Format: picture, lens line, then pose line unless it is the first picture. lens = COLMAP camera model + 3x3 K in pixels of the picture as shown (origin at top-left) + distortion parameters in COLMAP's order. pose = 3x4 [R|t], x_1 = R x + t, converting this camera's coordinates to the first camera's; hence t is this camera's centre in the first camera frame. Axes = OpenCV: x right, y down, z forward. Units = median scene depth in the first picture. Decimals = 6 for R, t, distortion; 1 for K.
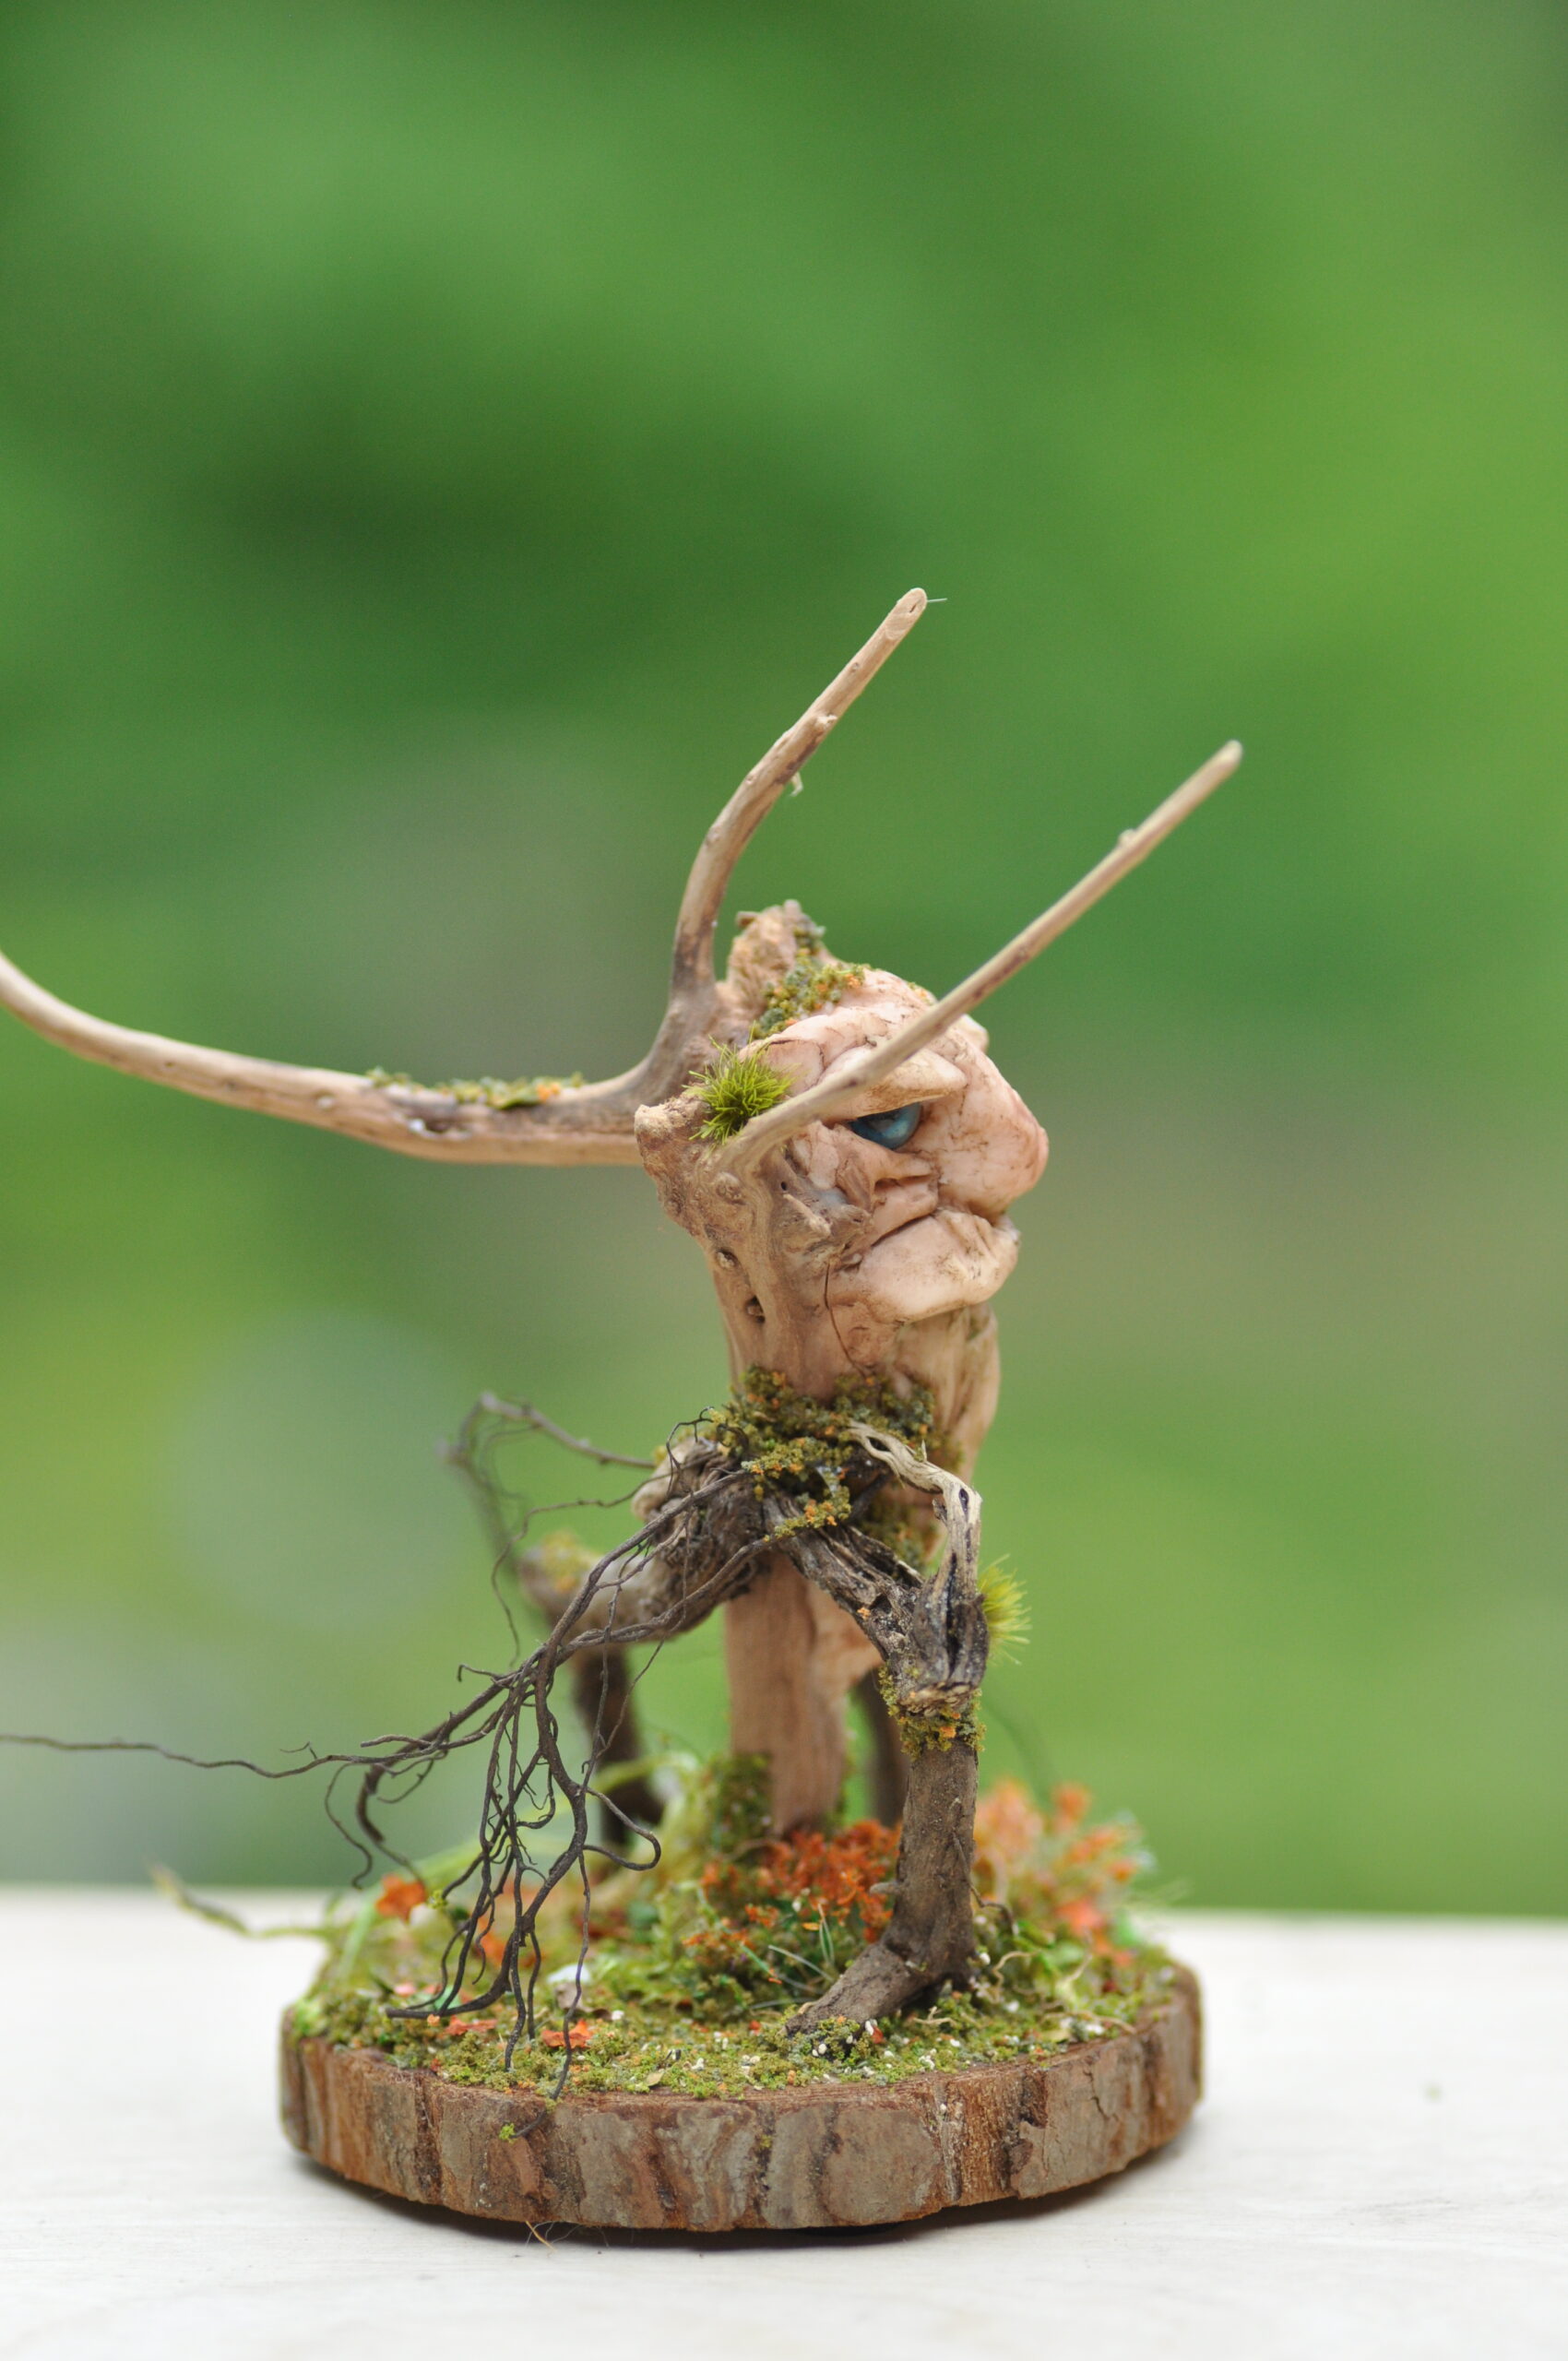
lens RADIAL K [[10570.6, 0, 784.0], [0, 10570.6, 1180.5], [0, 0, 1]] dist [0.103956, 2.699305]
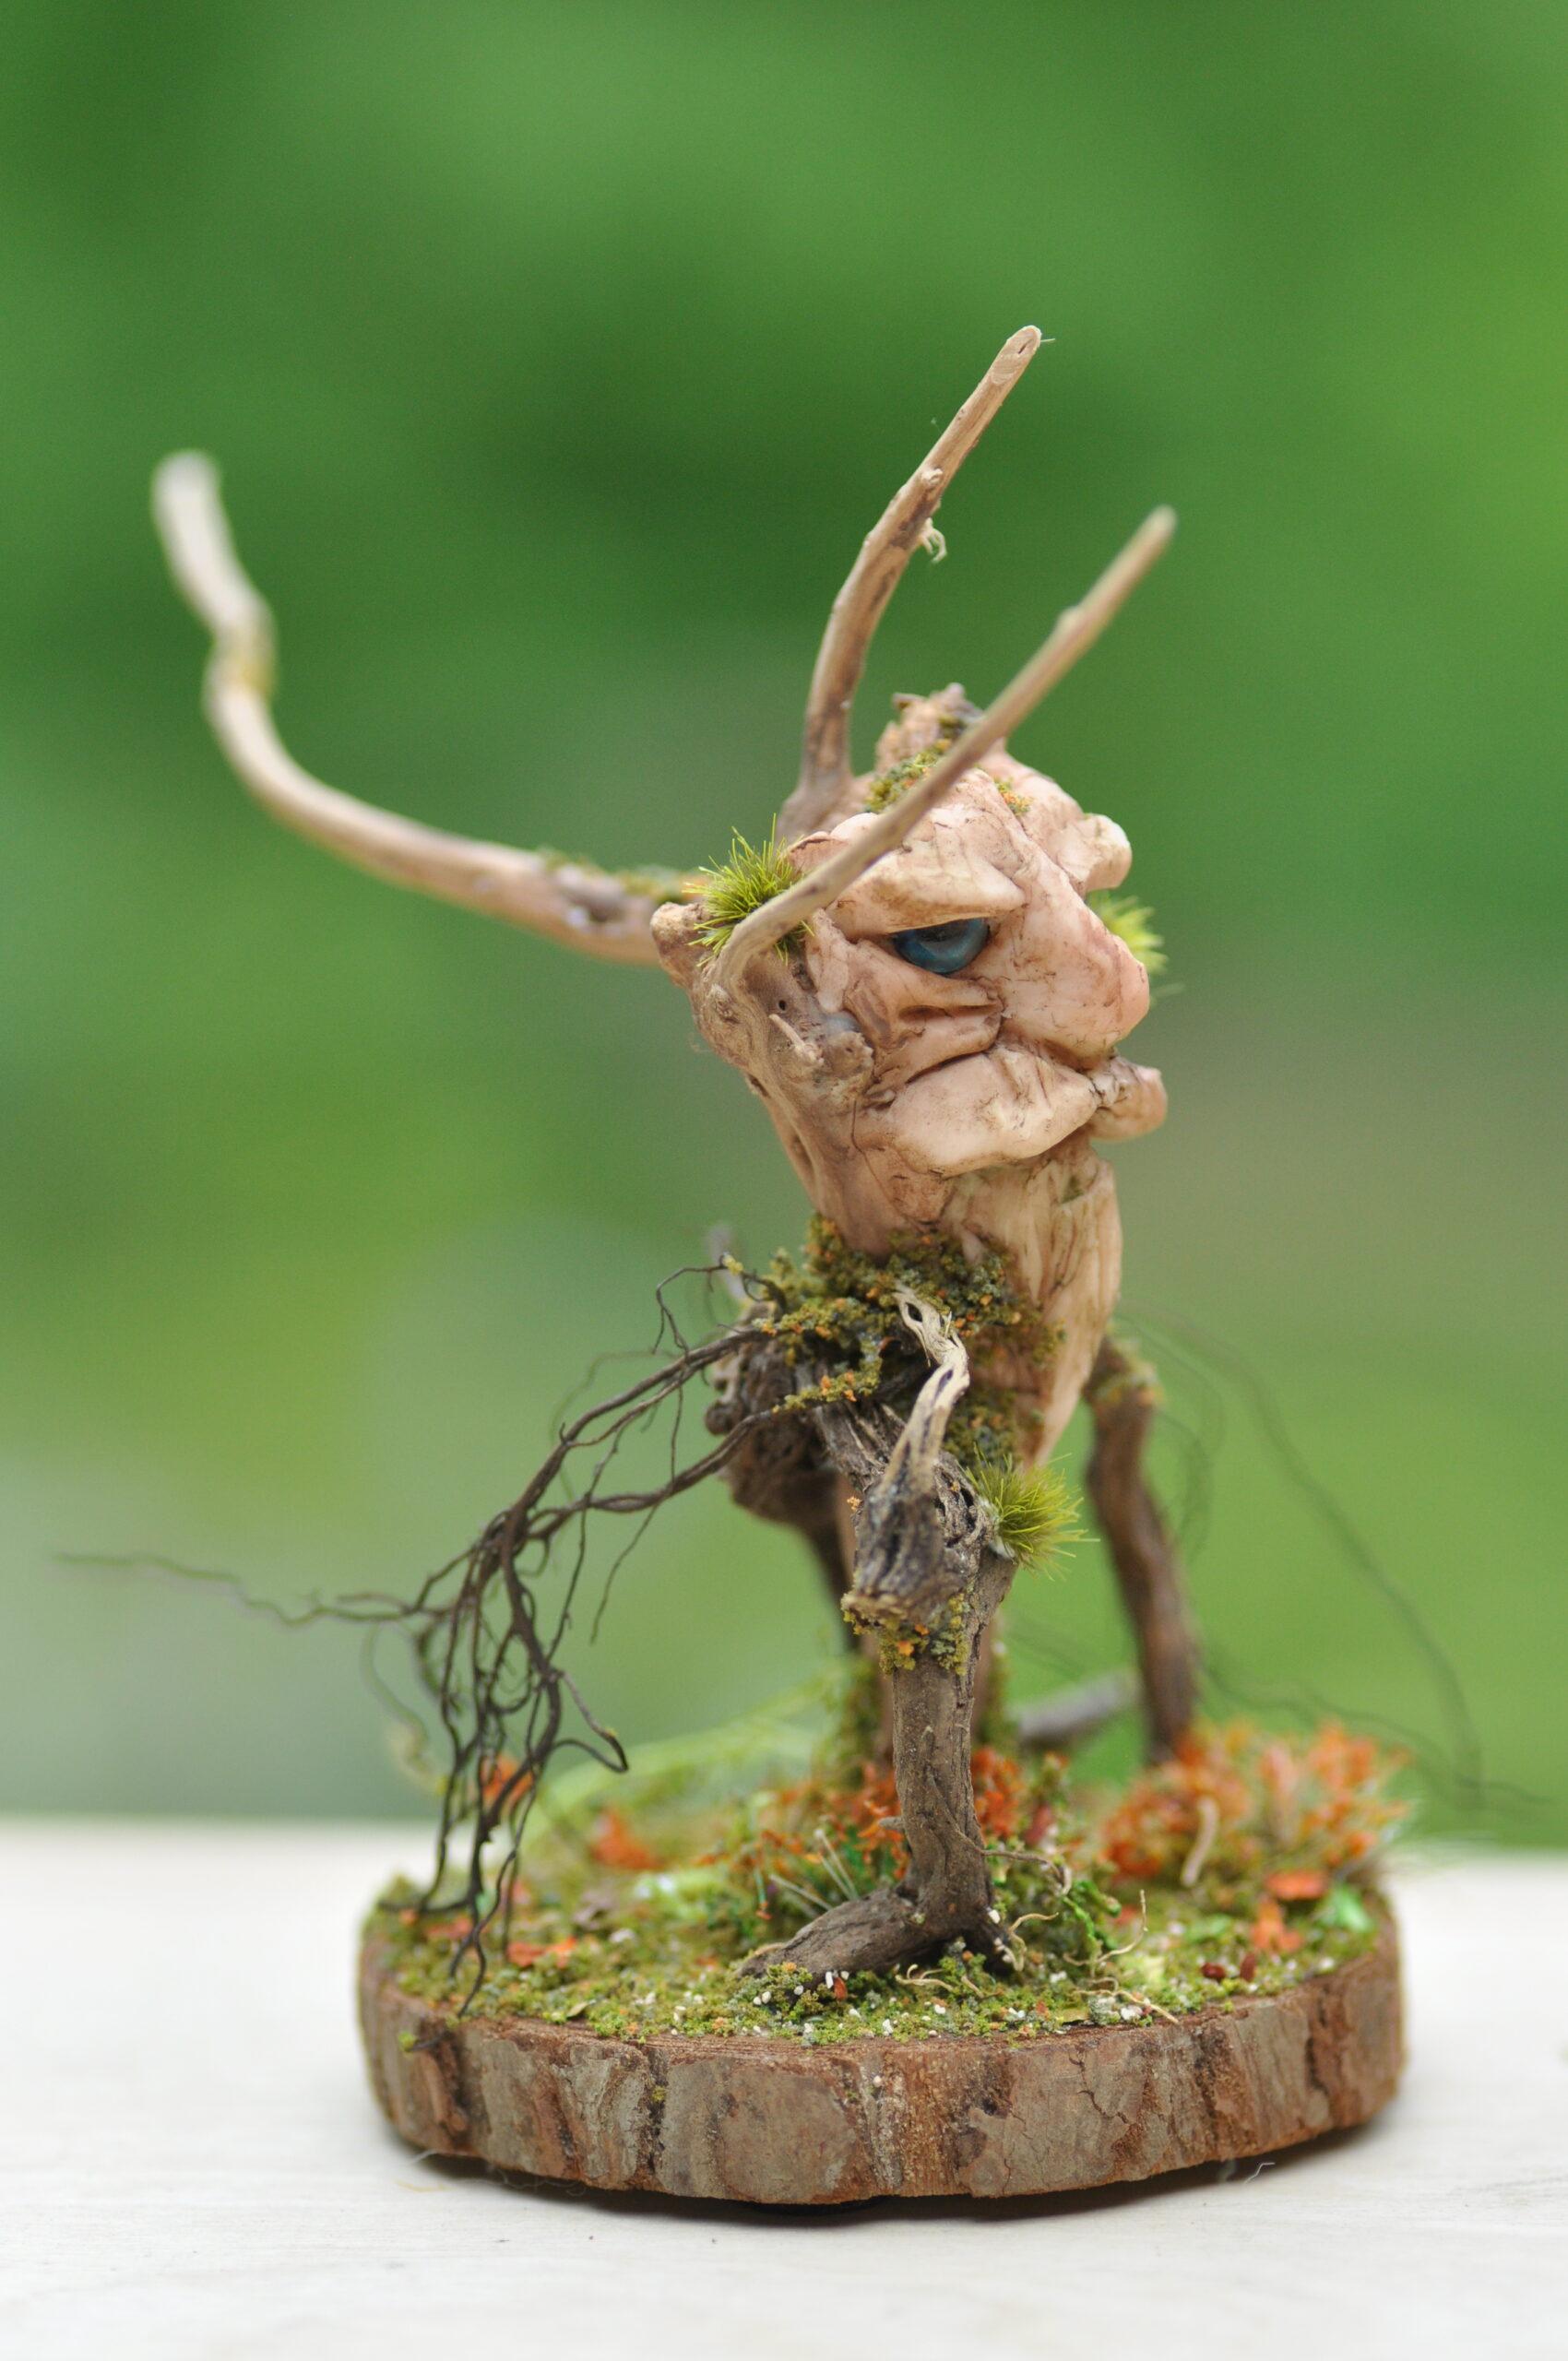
lens RADIAL K [[10570.6, 0, 784.0], [0, 10570.6, 1180.5], [0, 0, 1]] dist [0.103956, 2.699305]
pose [[0.876514, 0.074598, -0.475562, 0.412056], [-0.069067, 0.997187, 0.029124, -0.010345], [0.476396, 0.007318, 0.879200, 0.233852]]
